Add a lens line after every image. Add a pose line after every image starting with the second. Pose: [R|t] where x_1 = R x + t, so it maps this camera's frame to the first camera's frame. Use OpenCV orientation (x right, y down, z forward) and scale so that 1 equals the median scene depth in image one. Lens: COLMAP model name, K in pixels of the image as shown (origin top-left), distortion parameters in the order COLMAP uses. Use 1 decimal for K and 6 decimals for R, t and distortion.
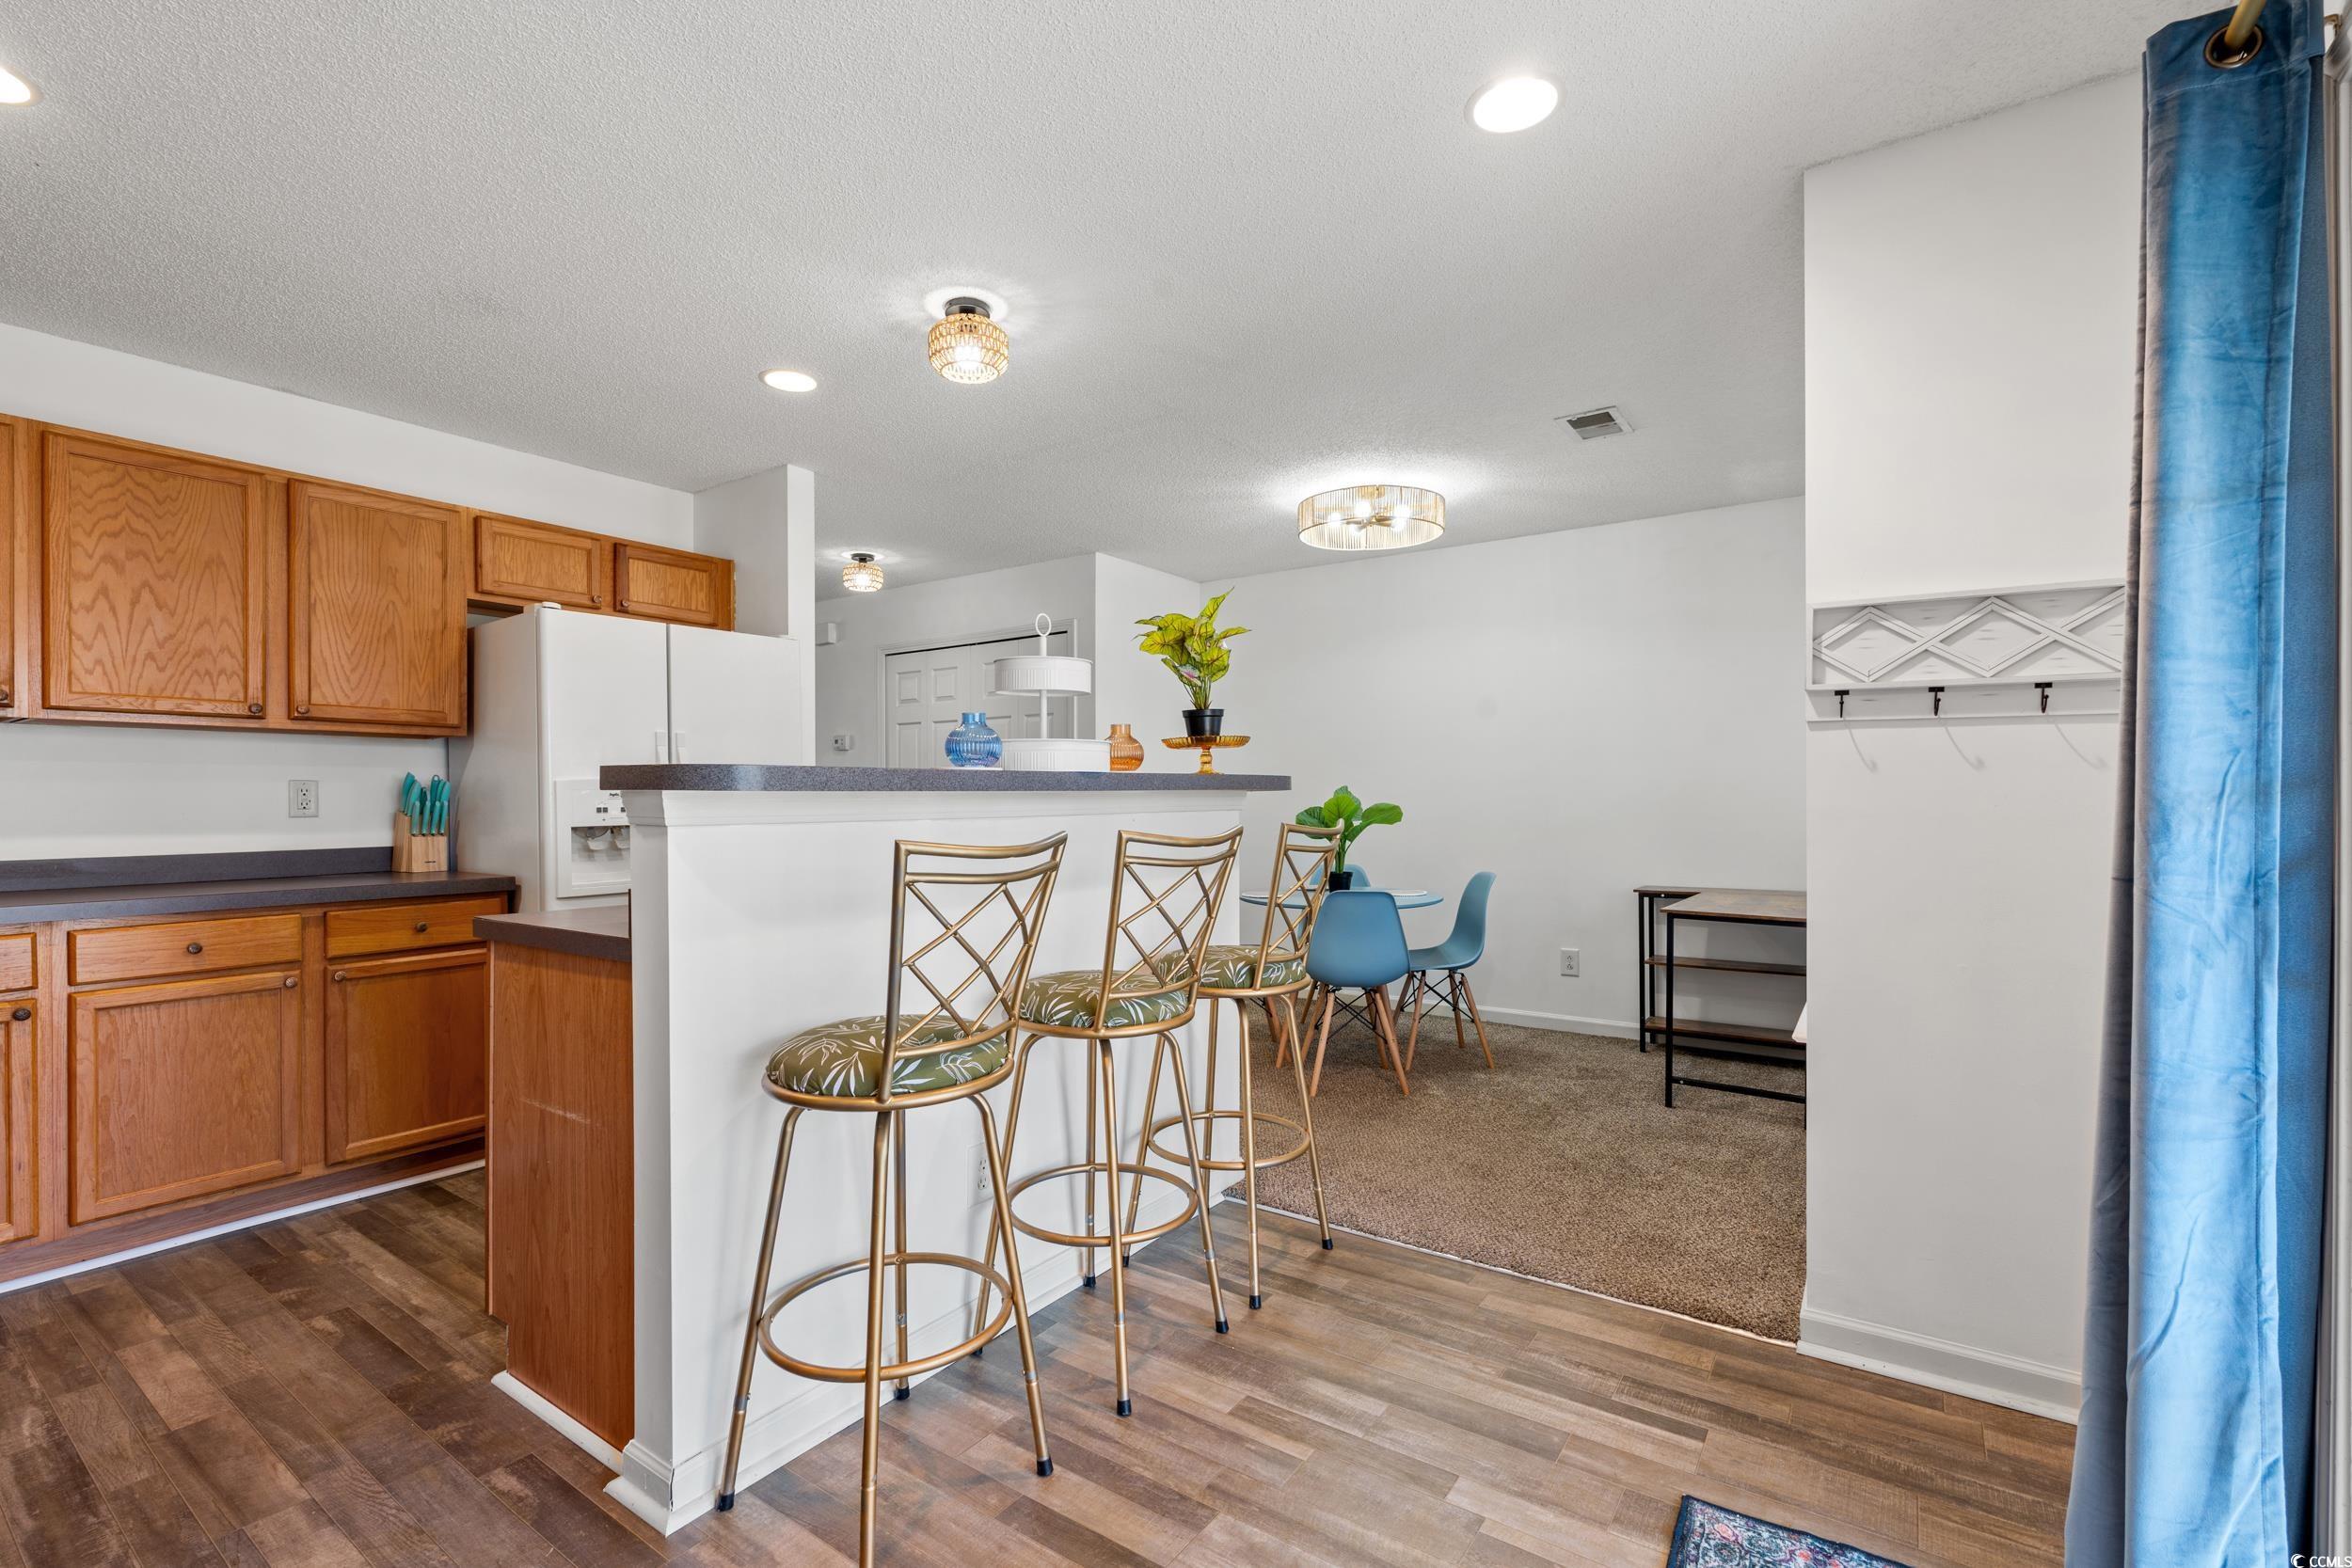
lens RADIAL K [[1034.9, 0, 1163.7], [0, 1034.9, 793.6], [0, 0, 1]] dist [-0.001446, 0.000948]
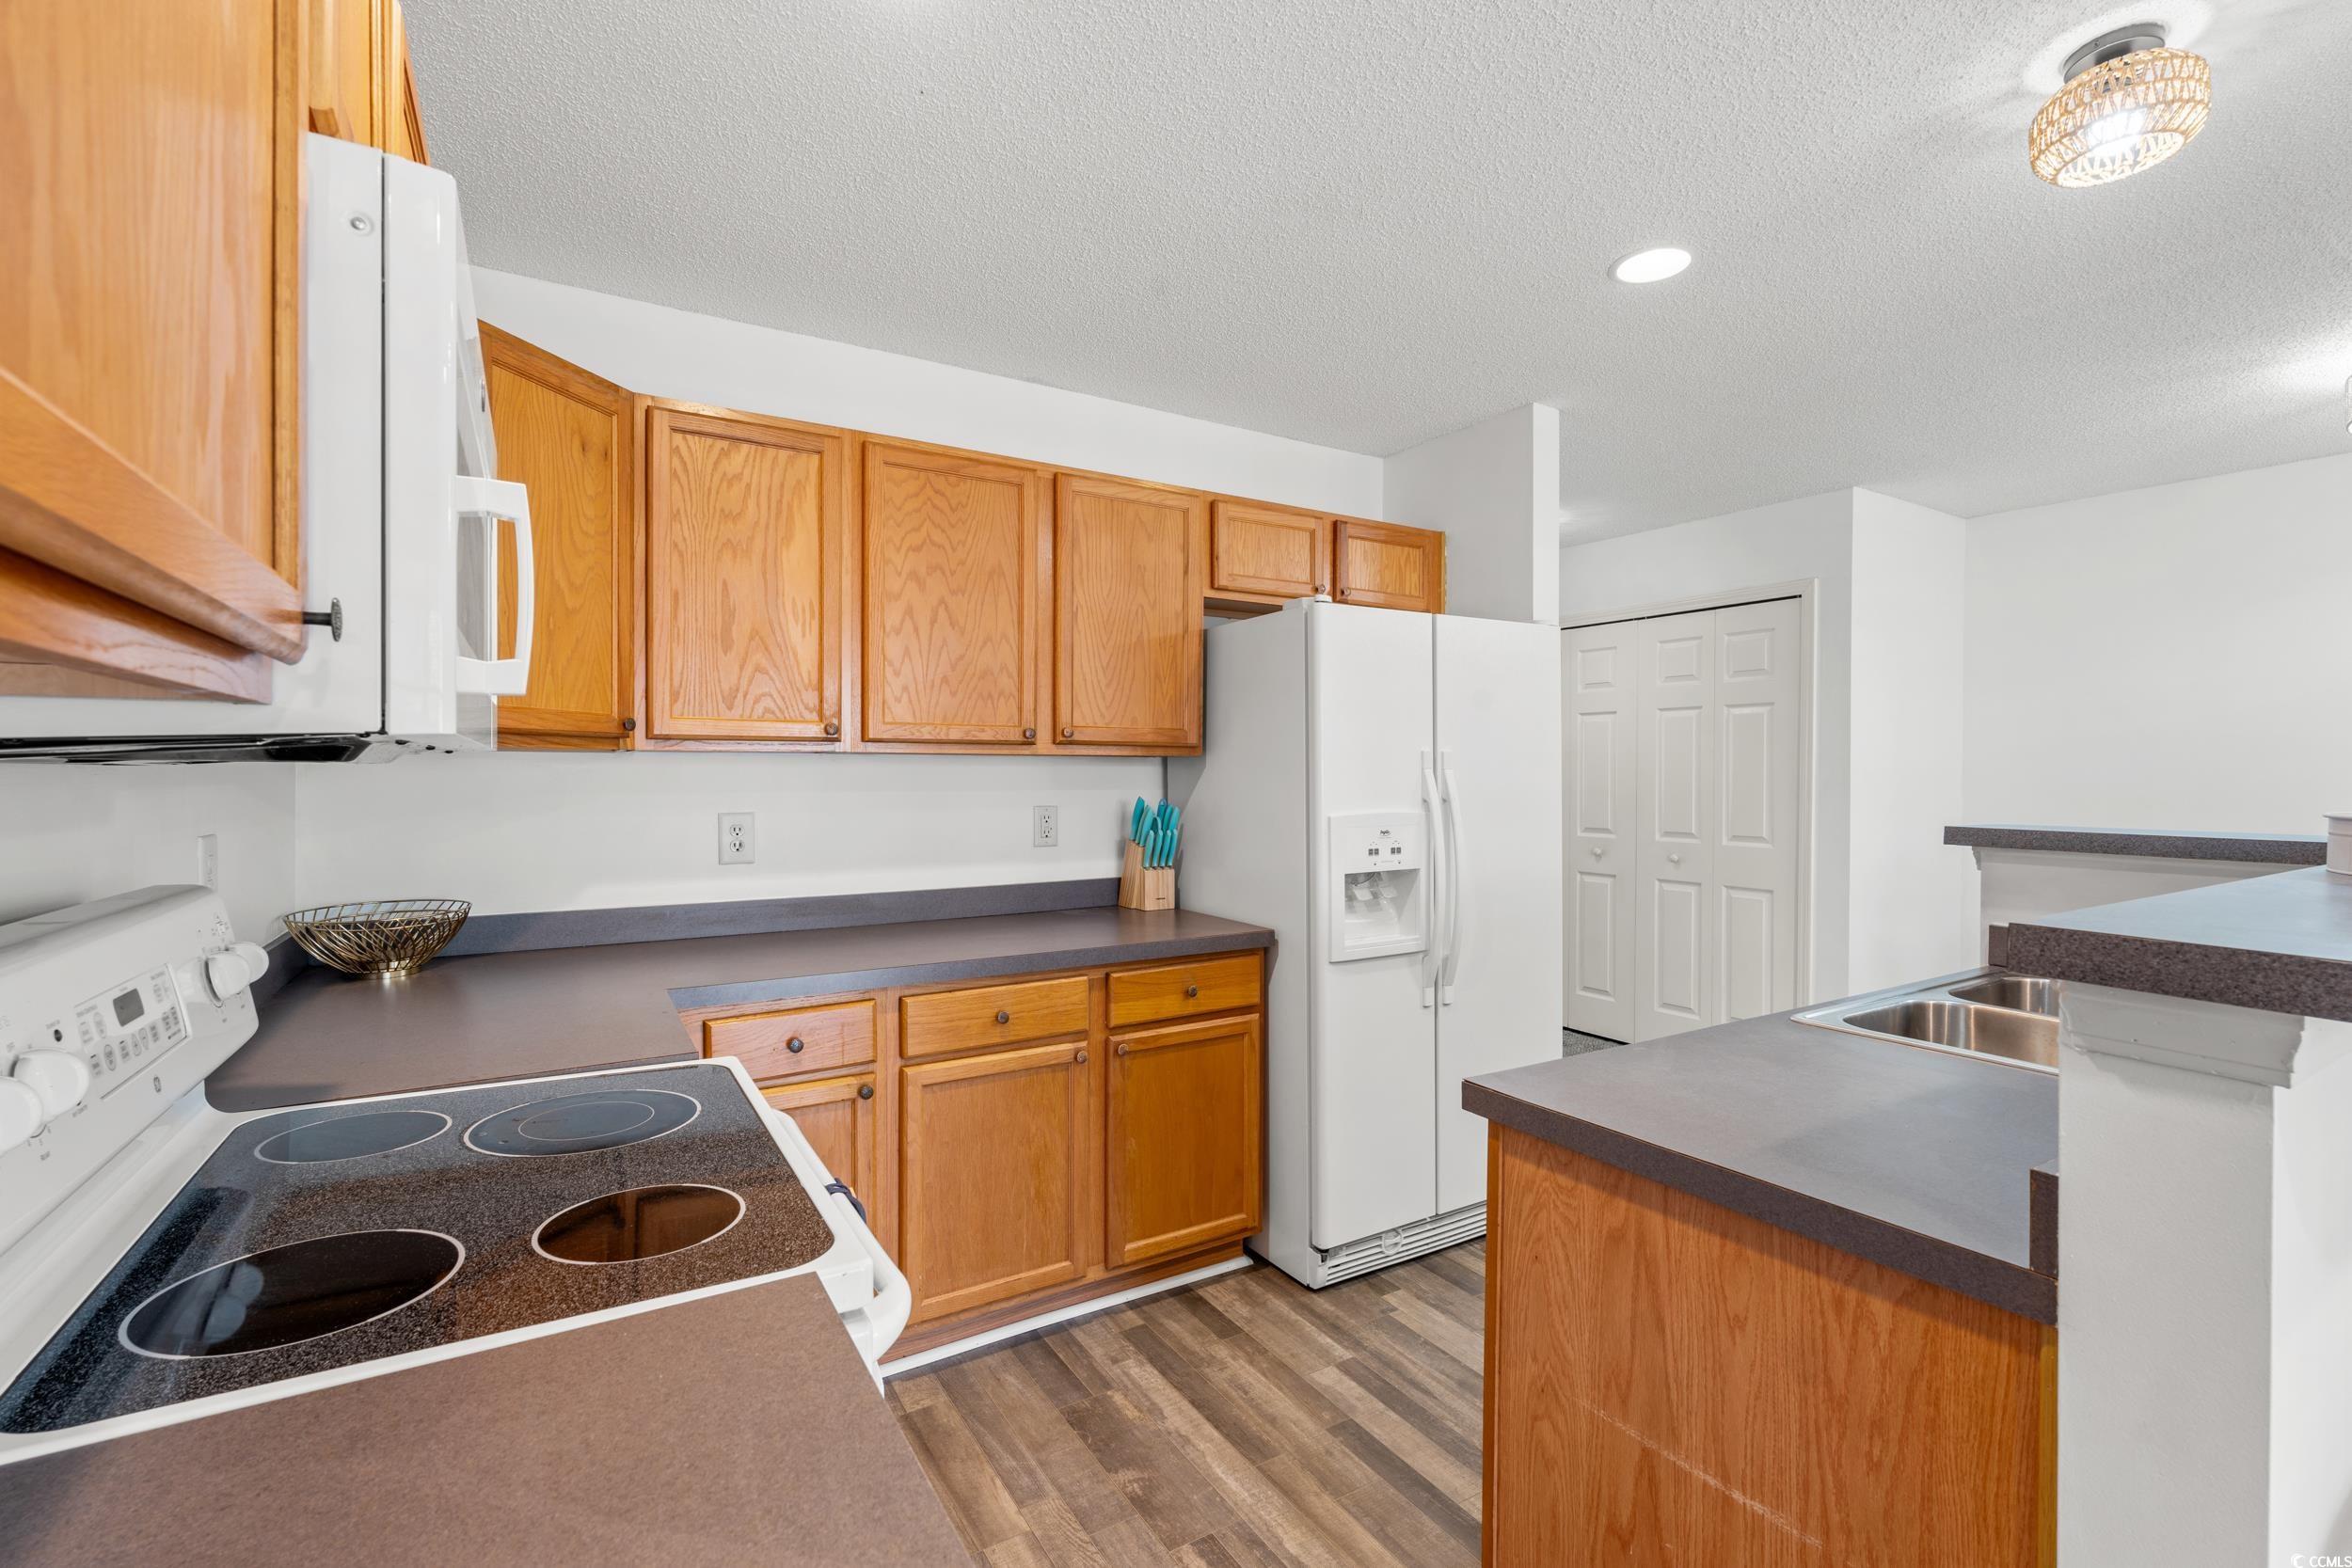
lens RADIAL K [[1034.9, 0, 1191.5], [0, 1034.9, 775.9], [0, 0, 1]] dist [-0.001446, 0.000948]
pose [[0.920738, 0.008826, -0.390082, -0.405191], [-0.005057, 0.999930, 0.010687, -0.056903], [0.390149, -0.007867, 0.920718, 0.235574]]
